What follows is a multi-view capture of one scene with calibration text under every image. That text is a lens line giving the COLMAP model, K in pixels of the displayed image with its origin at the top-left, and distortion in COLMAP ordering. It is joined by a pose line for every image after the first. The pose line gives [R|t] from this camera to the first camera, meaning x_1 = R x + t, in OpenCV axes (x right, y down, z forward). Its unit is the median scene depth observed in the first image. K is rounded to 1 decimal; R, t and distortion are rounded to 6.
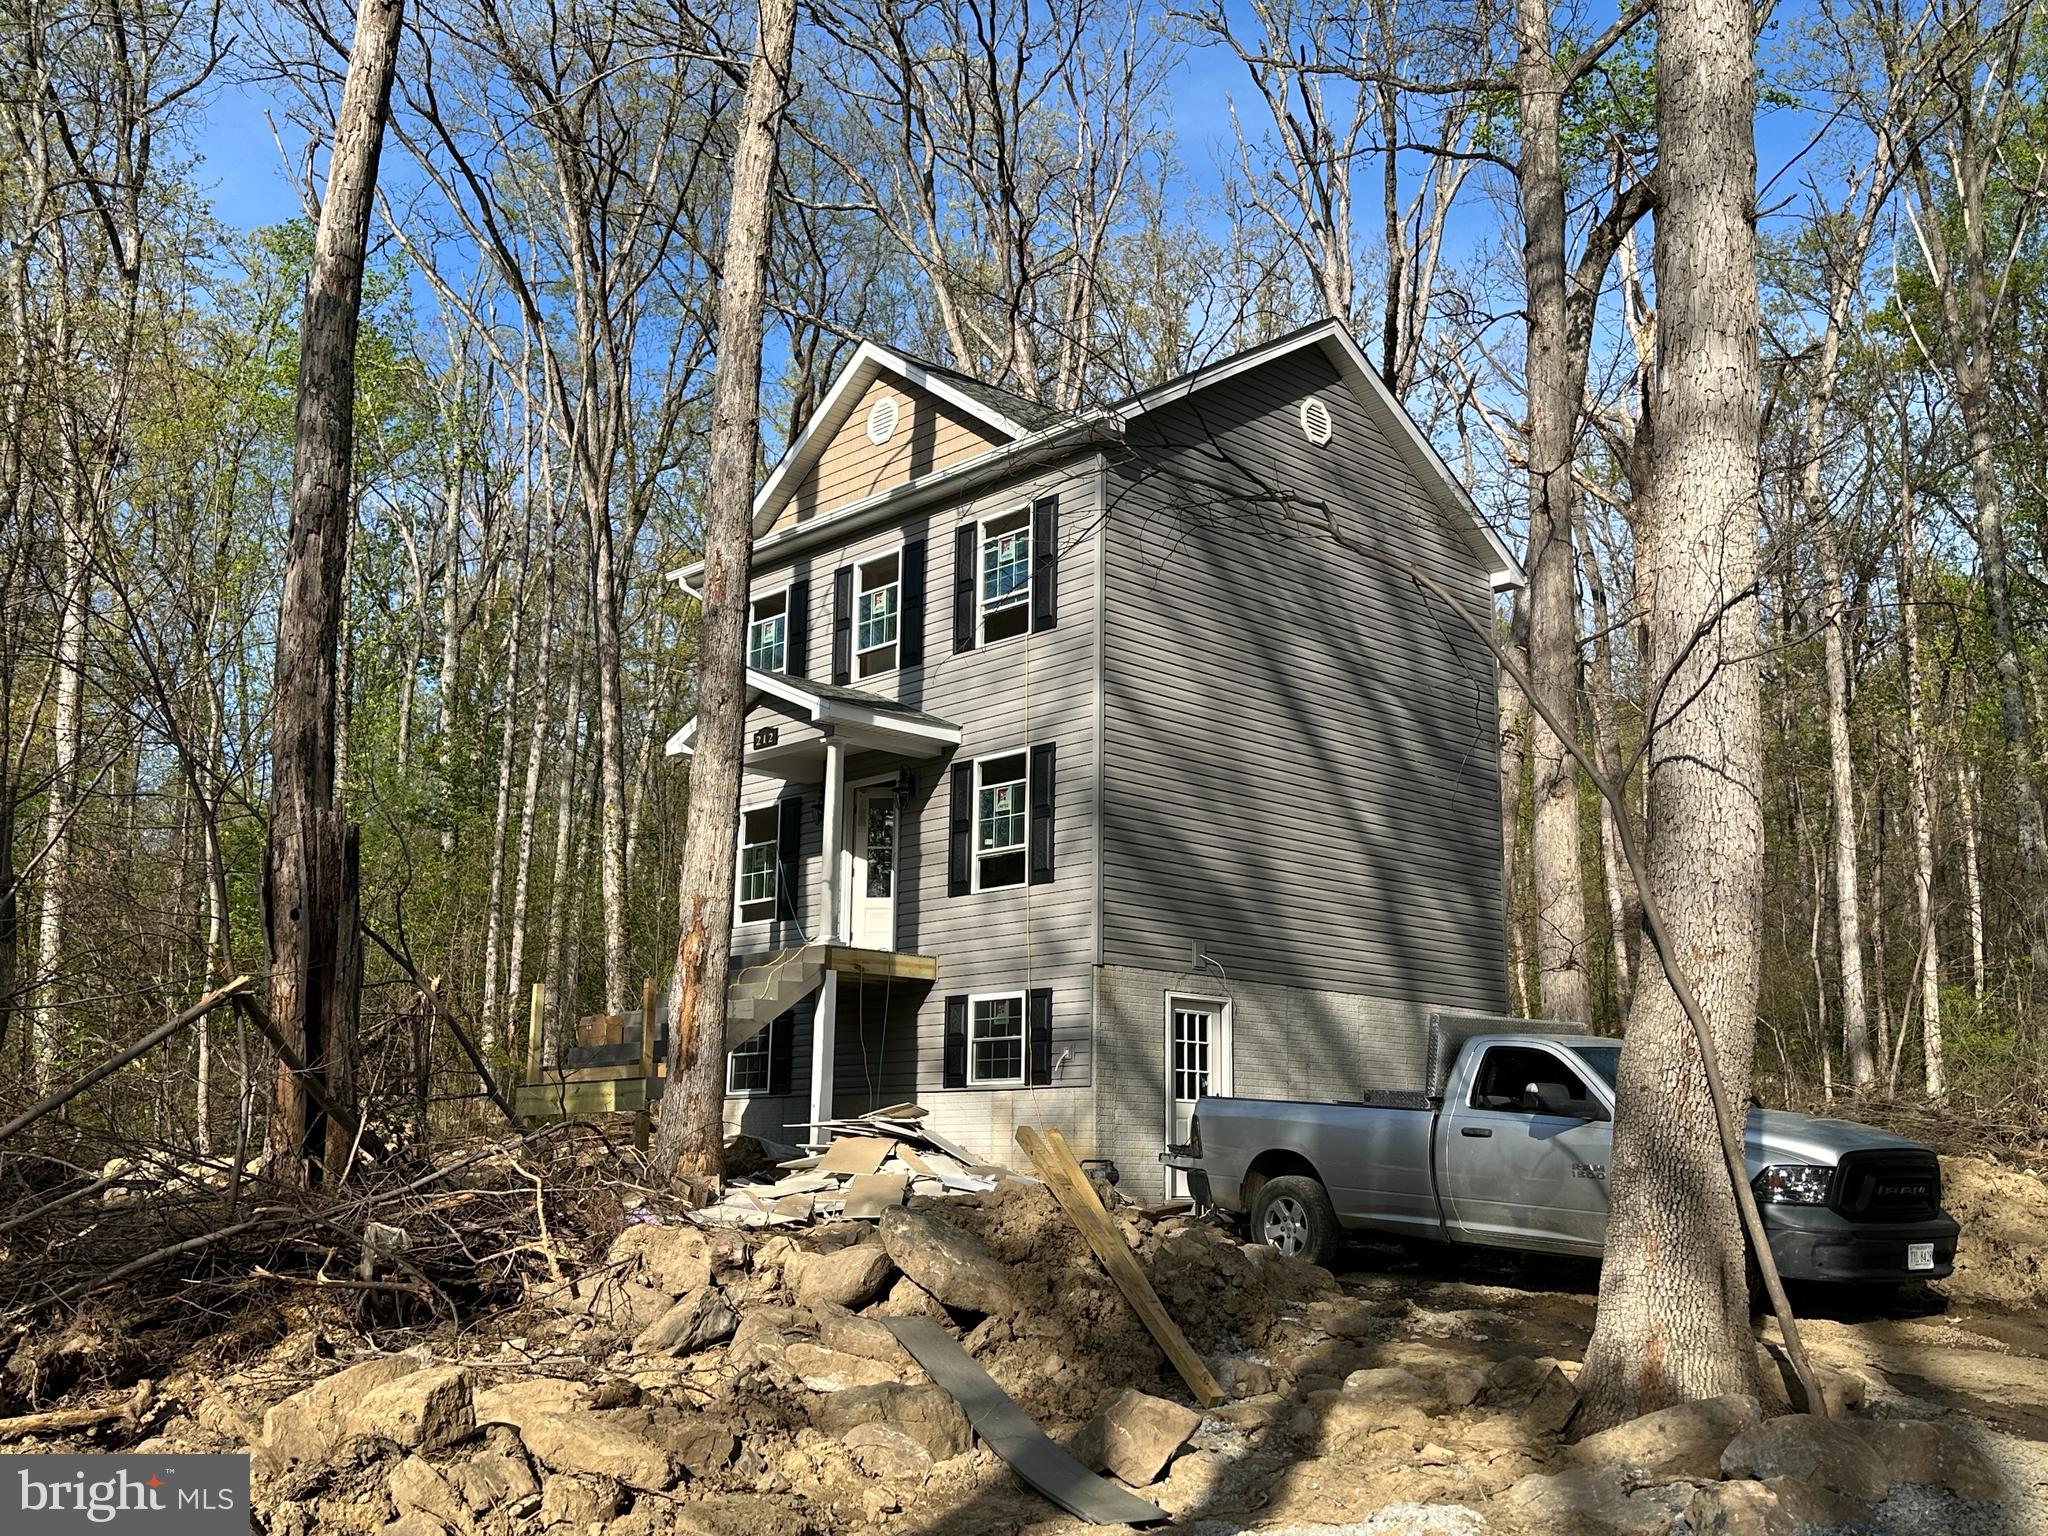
lens RADIAL K [[1934.4, 0, 1024.0], [0, 1934.4, 768.0], [0, 0, 1]] dist [0.003101, 0.000284]
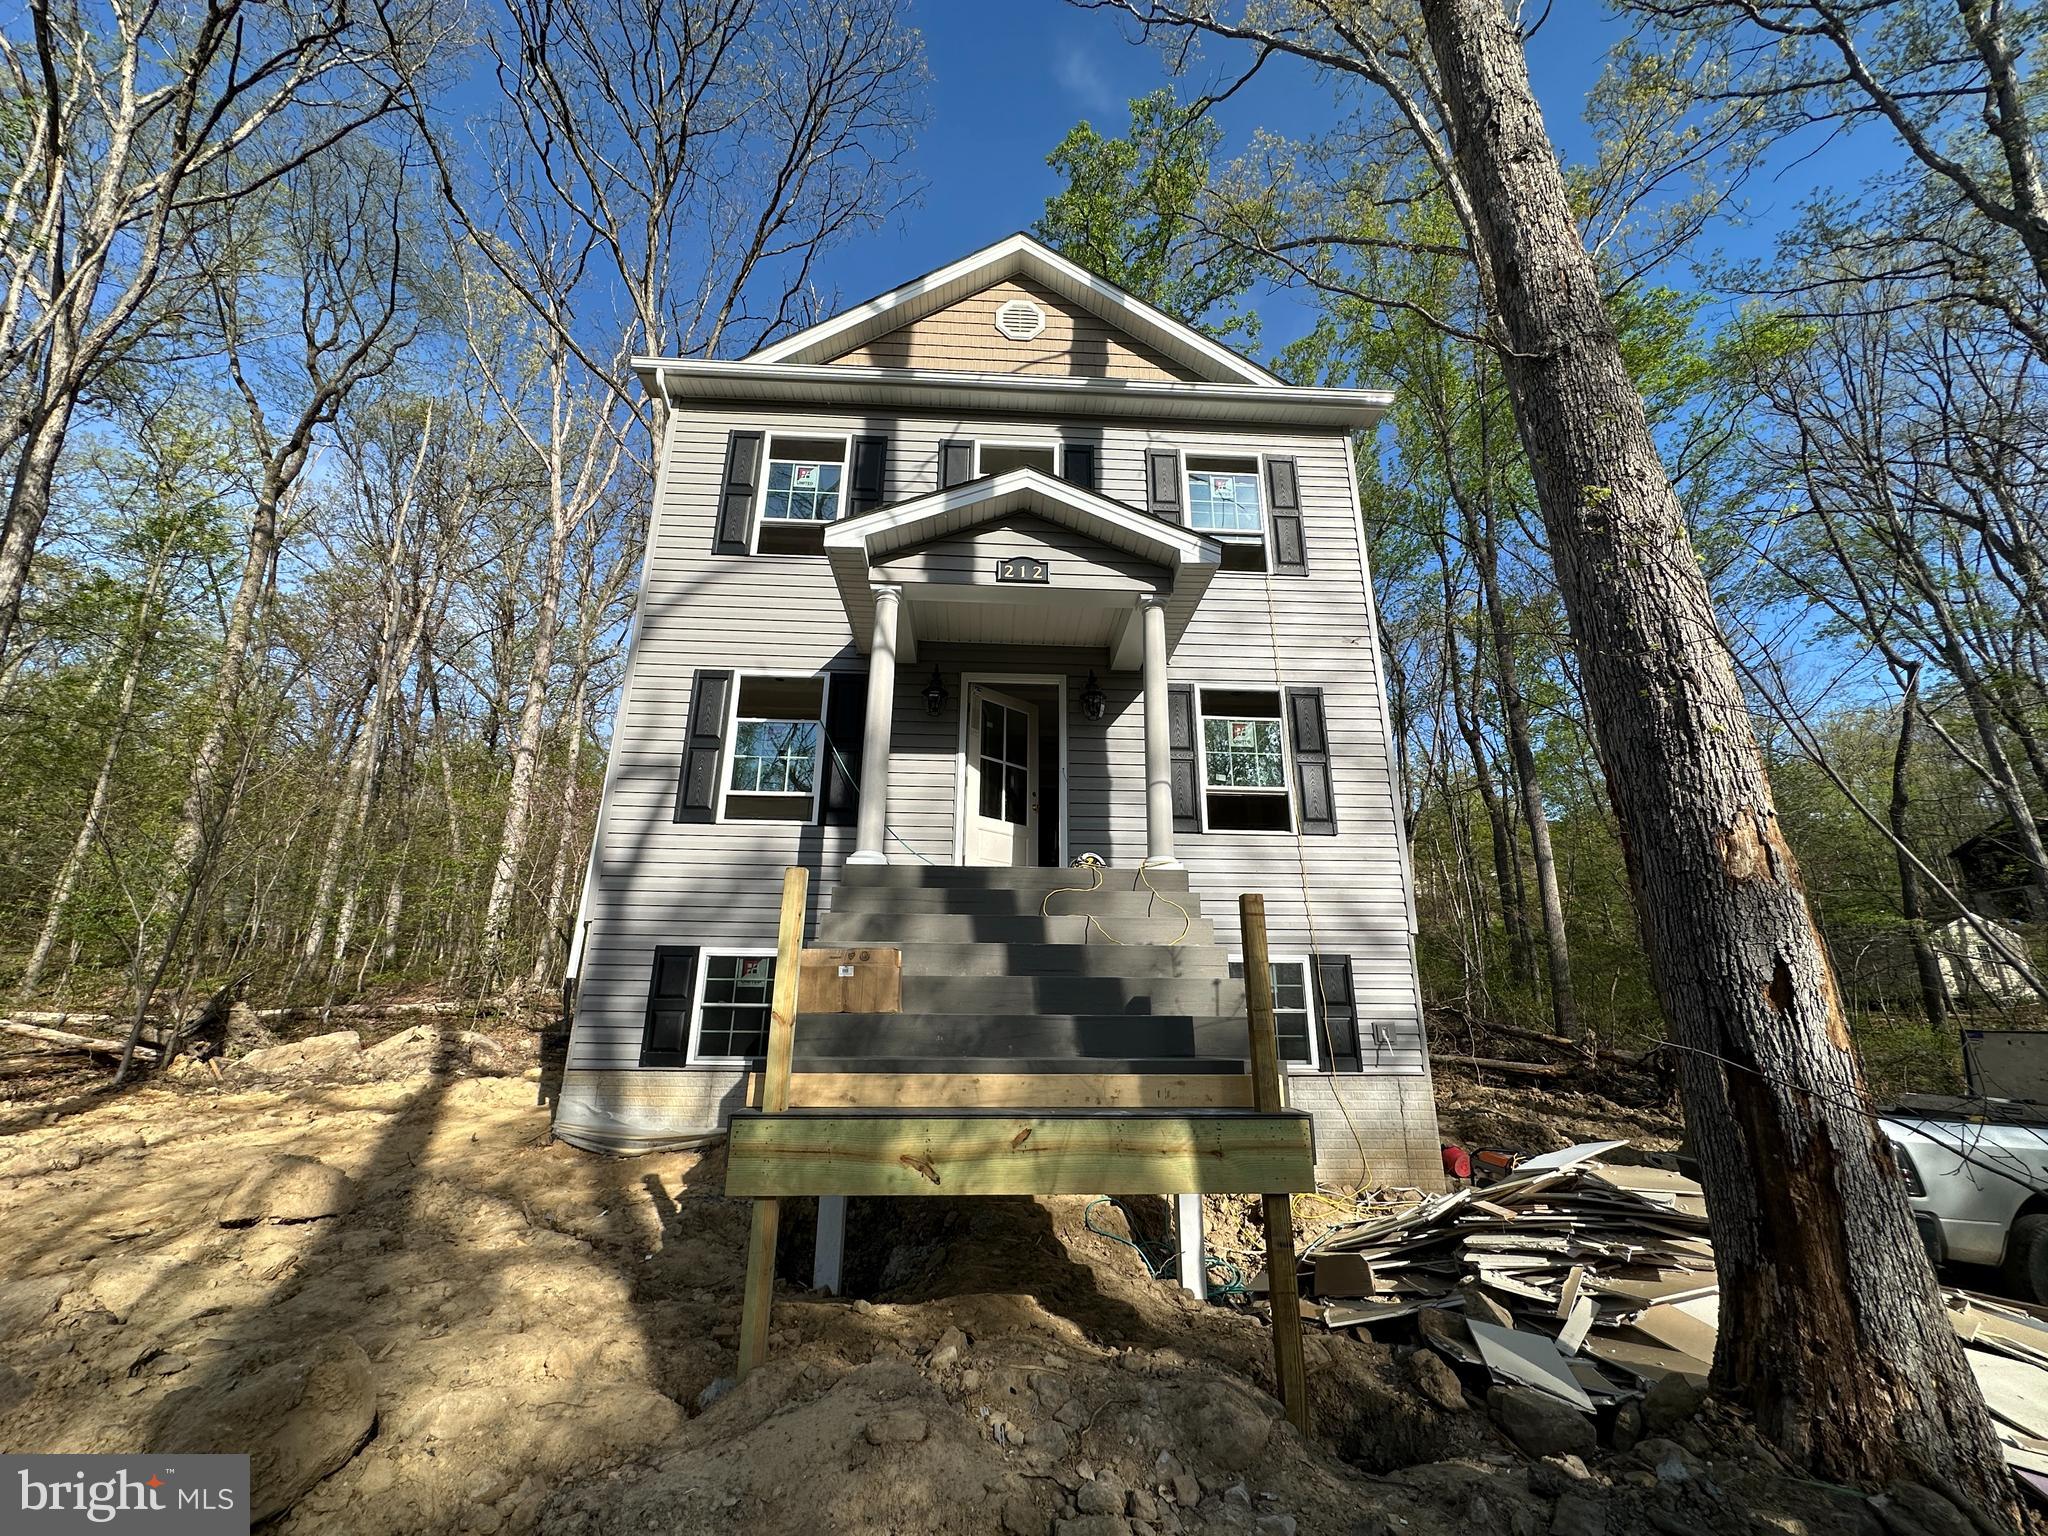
lens RADIAL K [[810.8, 0, 1024.0], [0, 810.8, 768.0], [0, 0, 1]] dist [-0.001751, -0.000010]
pose [[0.646064, 0.227491, 0.728594, -0.320782], [-0.155242, 0.973764, -0.166383, 0.101298], [-0.747330, -0.005614, 0.664430, 0.761493]]
